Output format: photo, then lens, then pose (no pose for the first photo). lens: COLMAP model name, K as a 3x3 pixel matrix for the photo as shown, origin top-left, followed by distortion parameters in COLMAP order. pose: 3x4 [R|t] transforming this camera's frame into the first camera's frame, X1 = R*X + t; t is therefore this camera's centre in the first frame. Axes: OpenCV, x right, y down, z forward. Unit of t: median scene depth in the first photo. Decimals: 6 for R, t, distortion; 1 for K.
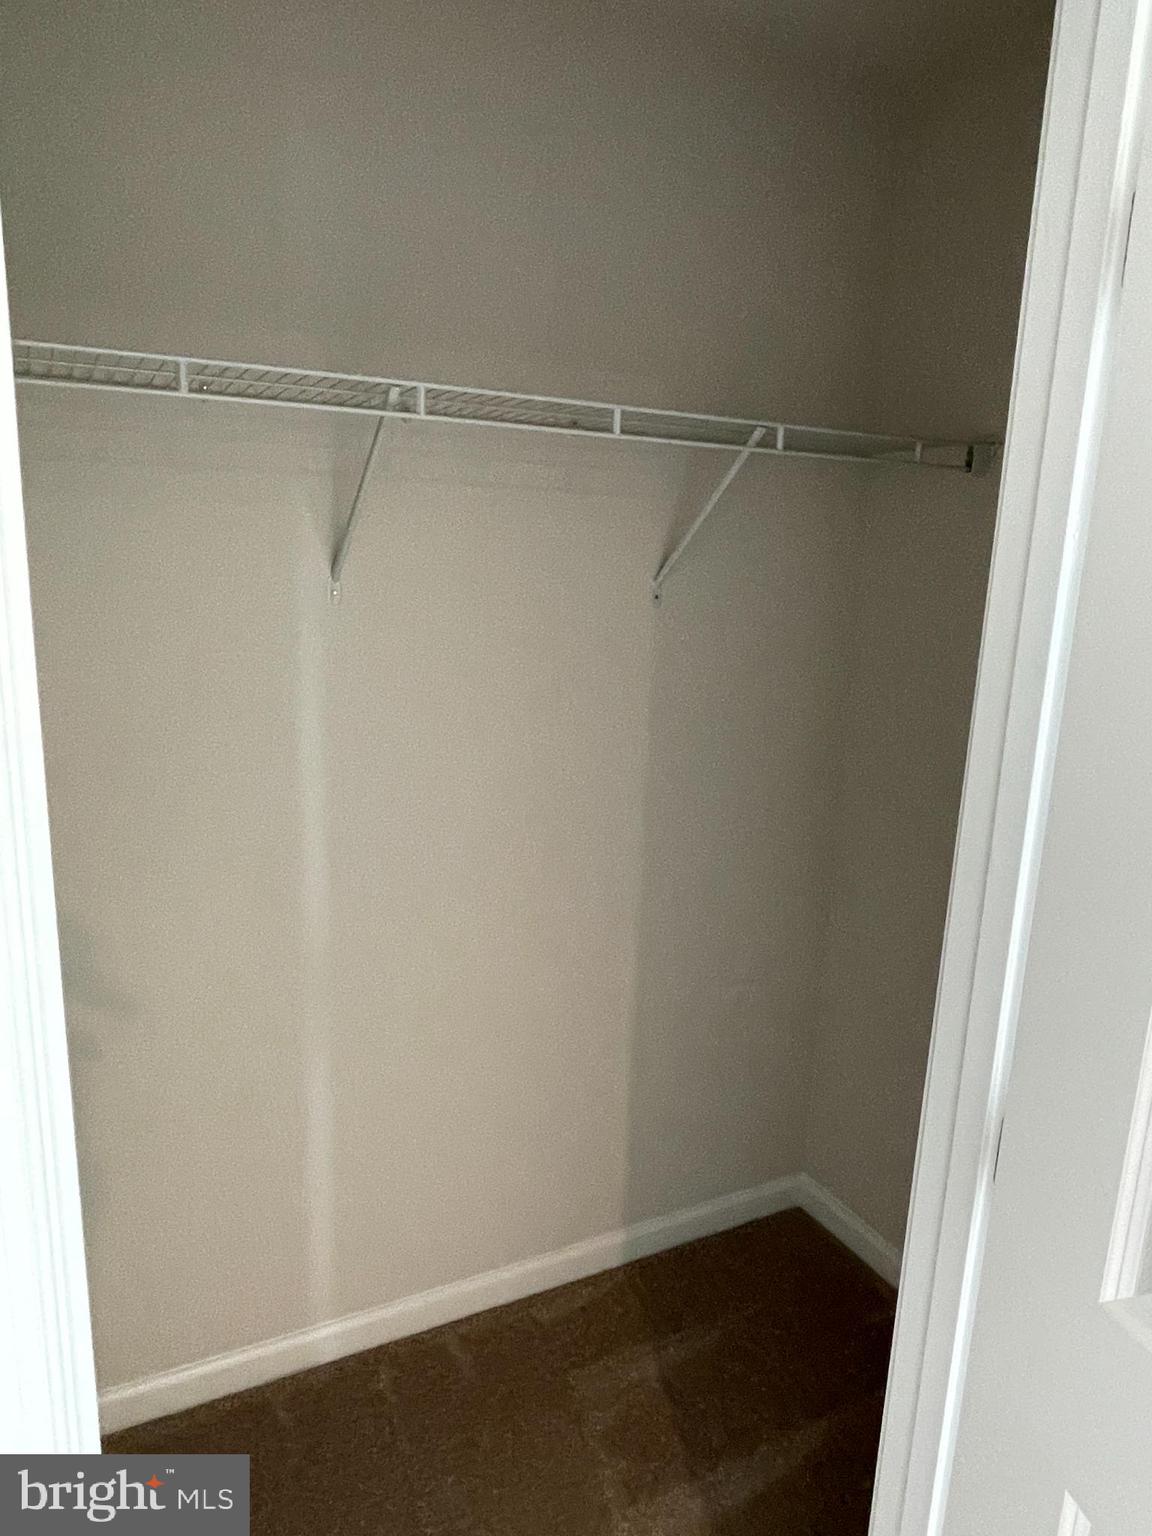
lens RADIAL K [[1019.6, 0, 582.6], [0, 1019.6, 760.1], [0, 0, 1]] dist [-0.000824, -0.007398]
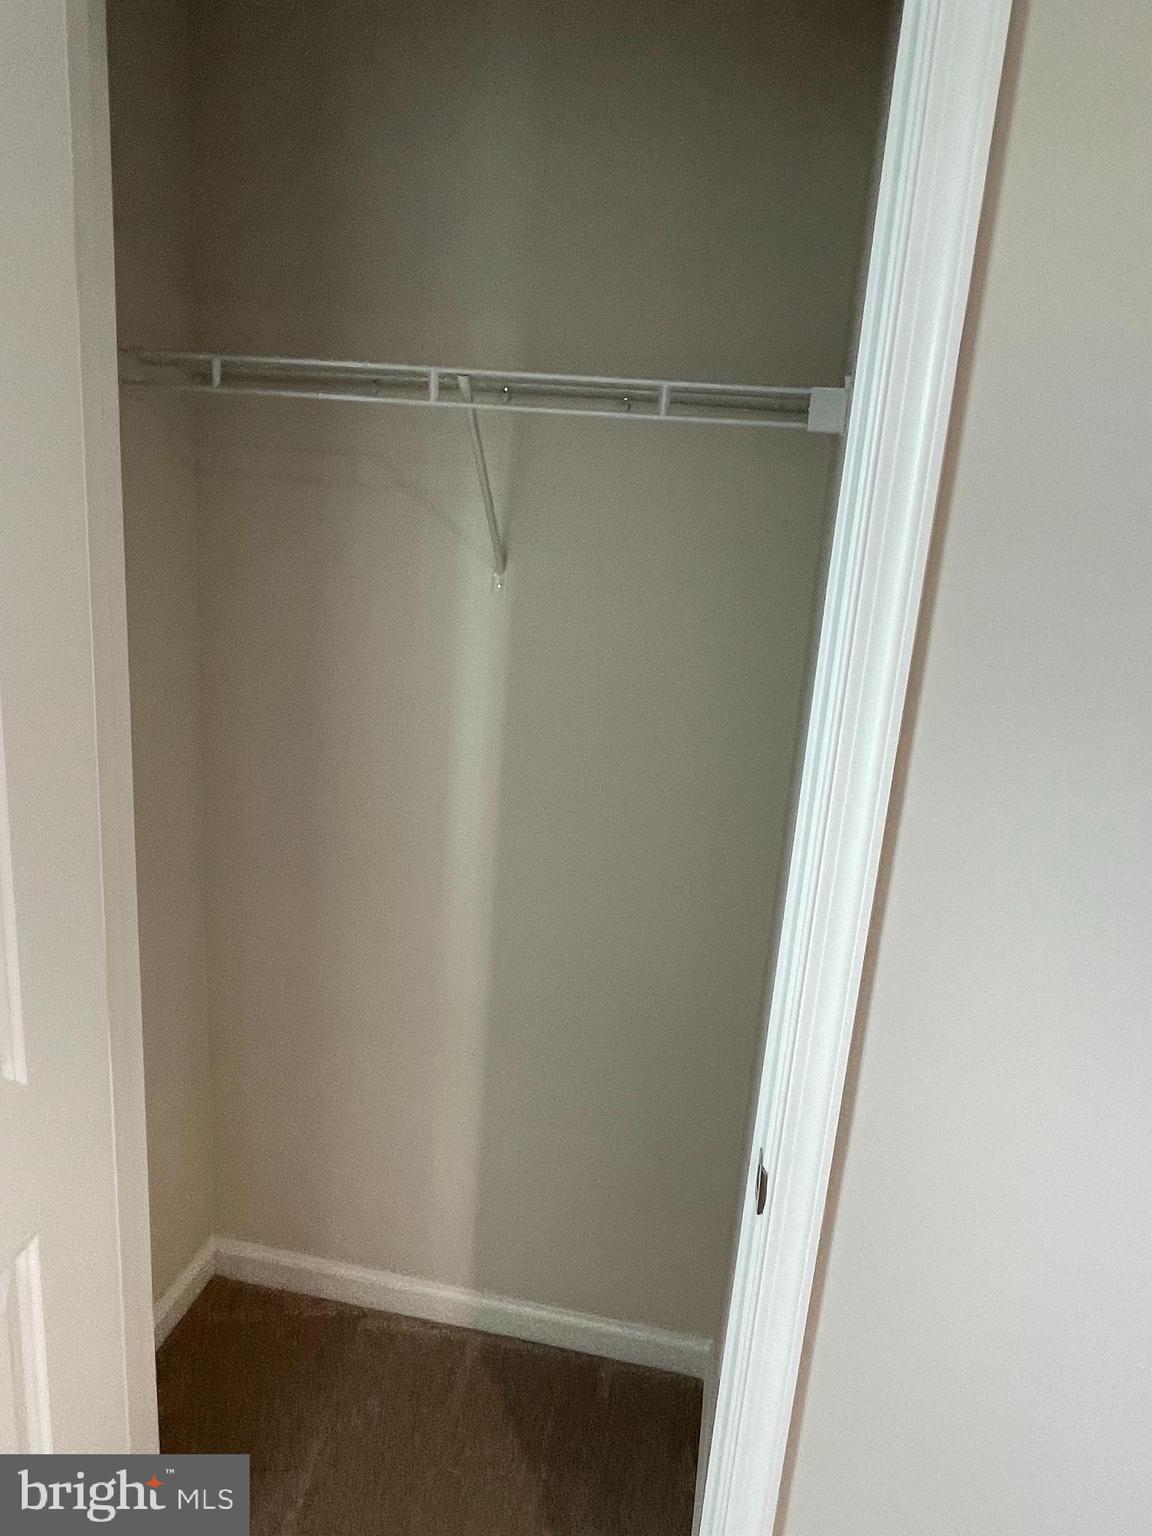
lens RADIAL K [[1019.6, 0, 577.4], [0, 1019.6, 773.2], [0, 0, 1]] dist [-0.000824, -0.007398]
pose [[0.786576, 0.165256, -0.594969, 0.542977], [-0.178512, 0.983238, 0.037099, -0.037609], [0.591127, 0.077028, 0.802892, 0.279498]]
